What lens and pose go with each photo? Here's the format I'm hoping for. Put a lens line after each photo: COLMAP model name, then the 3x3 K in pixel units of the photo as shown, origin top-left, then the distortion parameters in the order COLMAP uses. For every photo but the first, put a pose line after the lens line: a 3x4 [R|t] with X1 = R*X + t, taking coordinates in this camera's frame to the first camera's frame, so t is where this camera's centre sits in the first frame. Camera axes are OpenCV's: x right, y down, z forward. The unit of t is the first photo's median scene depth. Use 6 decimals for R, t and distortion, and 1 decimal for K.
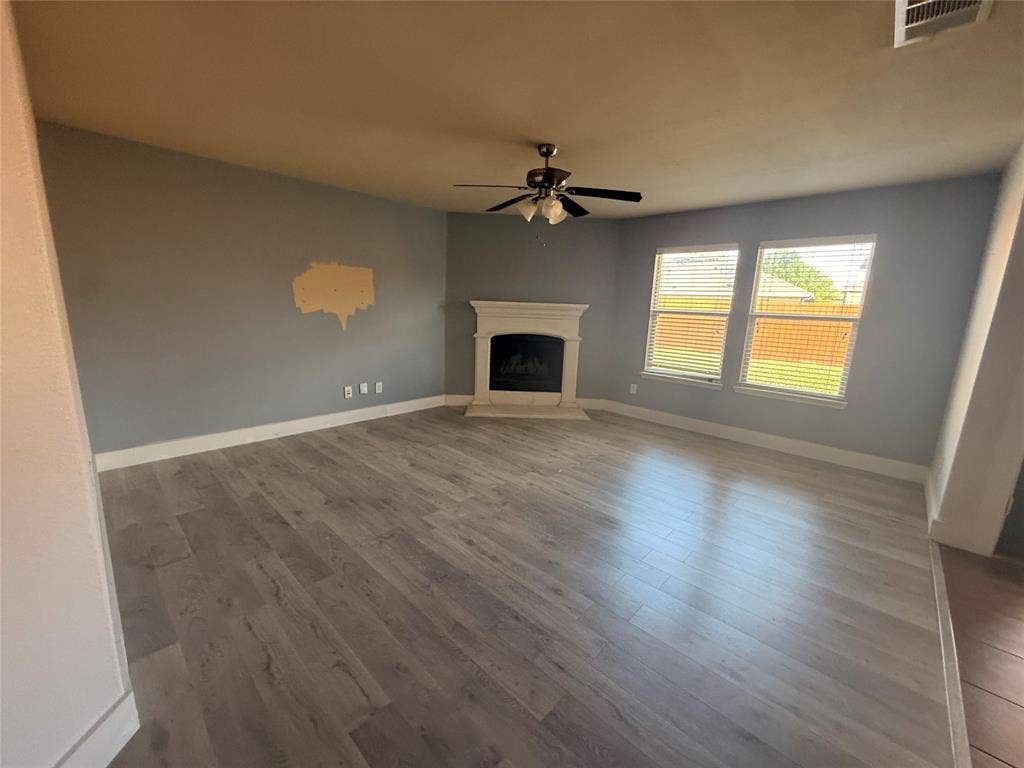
lens RADIAL K [[409.9, 0, 510.9], [0, 409.9, 384.4], [0, 0, 1]] dist [-0.005713, 0.001356]
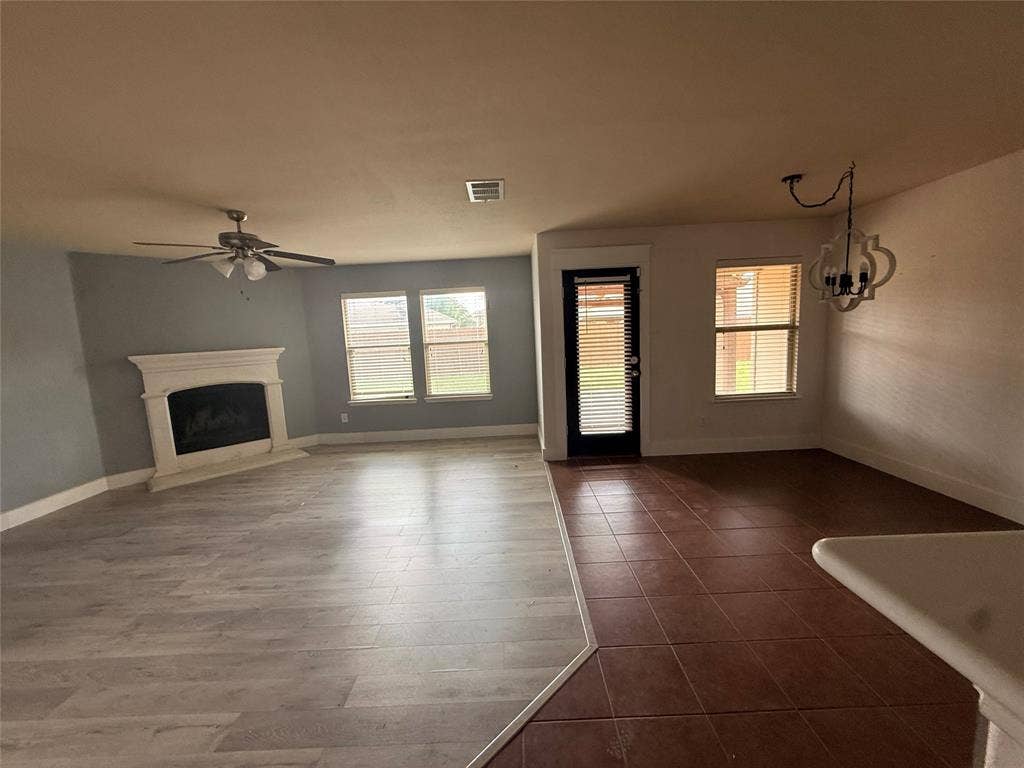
lens RADIAL K [[409.9, 0, 513.1], [0, 409.9, 381.4], [0, 0, 1]] dist [-0.005713, 0.001356]
pose [[0.721222, -0.153480, 0.675487, -0.130148], [0.207461, 0.978243, 0.000762, 0.009836], [-0.660908, 0.139587, 0.737371, -0.163650]]
